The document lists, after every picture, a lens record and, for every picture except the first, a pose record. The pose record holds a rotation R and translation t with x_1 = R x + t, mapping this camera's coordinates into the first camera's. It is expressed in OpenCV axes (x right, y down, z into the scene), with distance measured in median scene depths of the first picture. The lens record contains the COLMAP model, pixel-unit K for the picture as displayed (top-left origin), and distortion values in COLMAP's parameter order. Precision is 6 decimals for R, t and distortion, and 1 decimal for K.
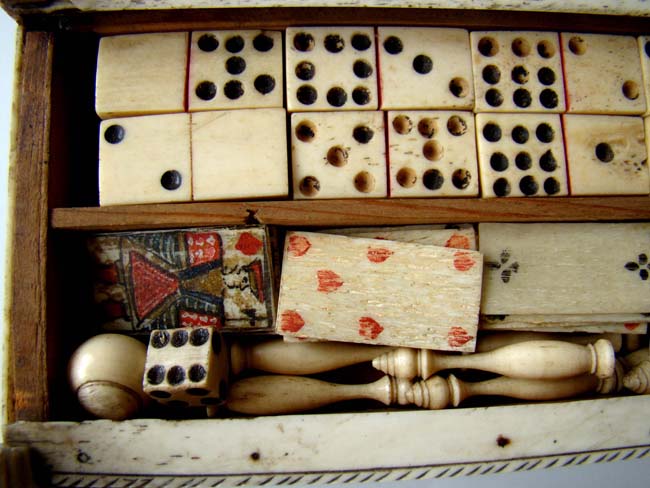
lens RADIAL K [[598.8, 0, 325.0], [0, 598.8, 244.0], [0, 0, 1]] dist [-0.164019, 0.003047]
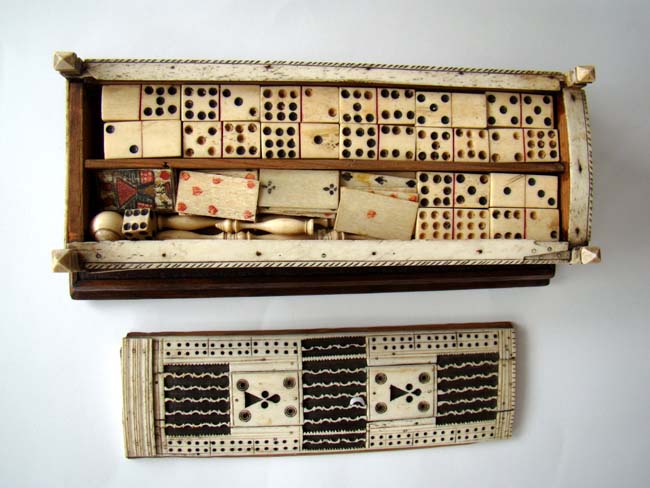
lens RADIAL K [[598.8, 0, 325.0], [0, 598.8, 244.0], [0, 0, 1]] dist [-0.164019, 0.003047]
pose [[0.997417, 0.023045, 0.068026, 0.370962], [-0.031005, 0.992484, 0.118384, -0.027714], [-0.064787, -0.120187, 0.990635, -1.490164]]
